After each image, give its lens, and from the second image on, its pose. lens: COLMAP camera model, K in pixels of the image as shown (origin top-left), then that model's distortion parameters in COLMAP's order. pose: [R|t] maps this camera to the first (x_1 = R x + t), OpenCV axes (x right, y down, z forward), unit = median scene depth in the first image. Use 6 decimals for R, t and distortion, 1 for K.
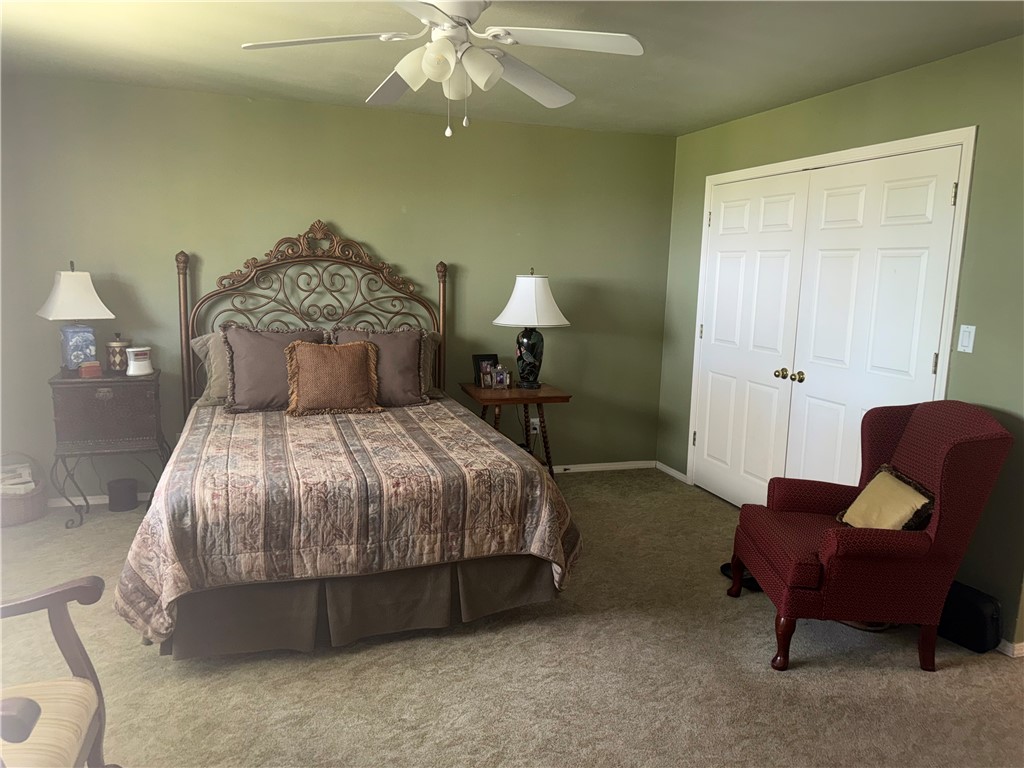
lens RADIAL K [[701.4, 0, 506.9], [0, 701.4, 384.7], [0, 0, 1]] dist [0.157215, -0.230069]
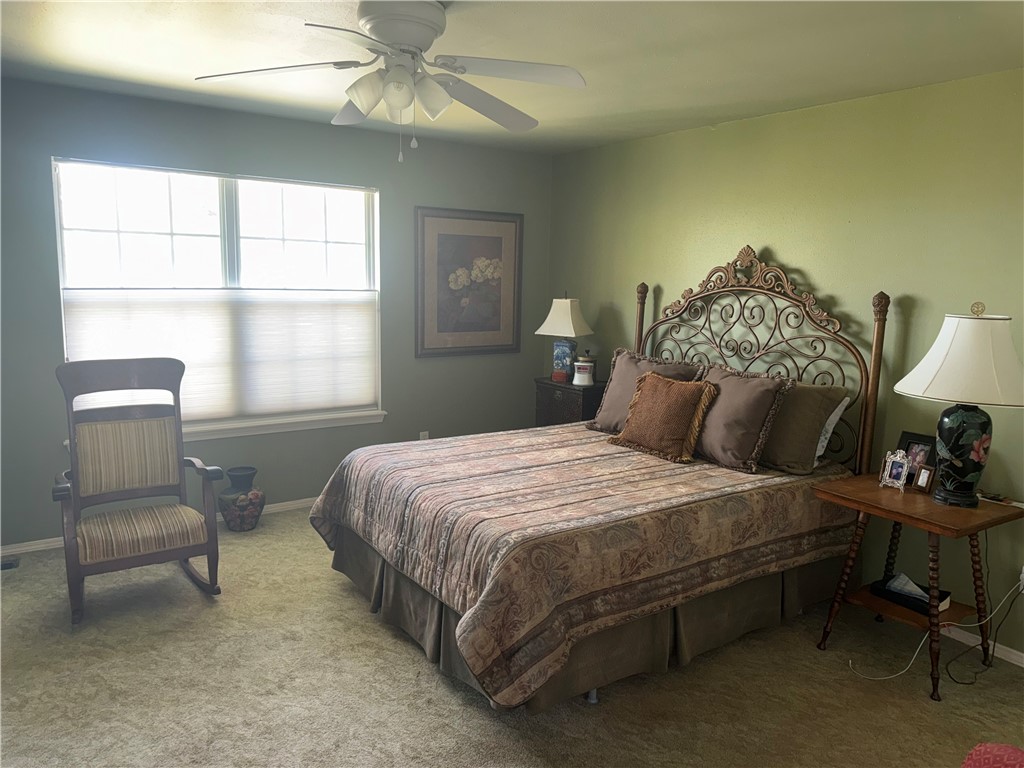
lens RADIAL K [[701.4, 0, 506.9], [0, 701.4, 384.7], [0, 0, 1]] dist [0.157215, -0.230069]
pose [[0.297257, 0.133653, -0.945397, 0.510366], [-0.176847, 0.980729, 0.083043, -0.081370], [0.938277, 0.142505, 0.315165, 0.459637]]
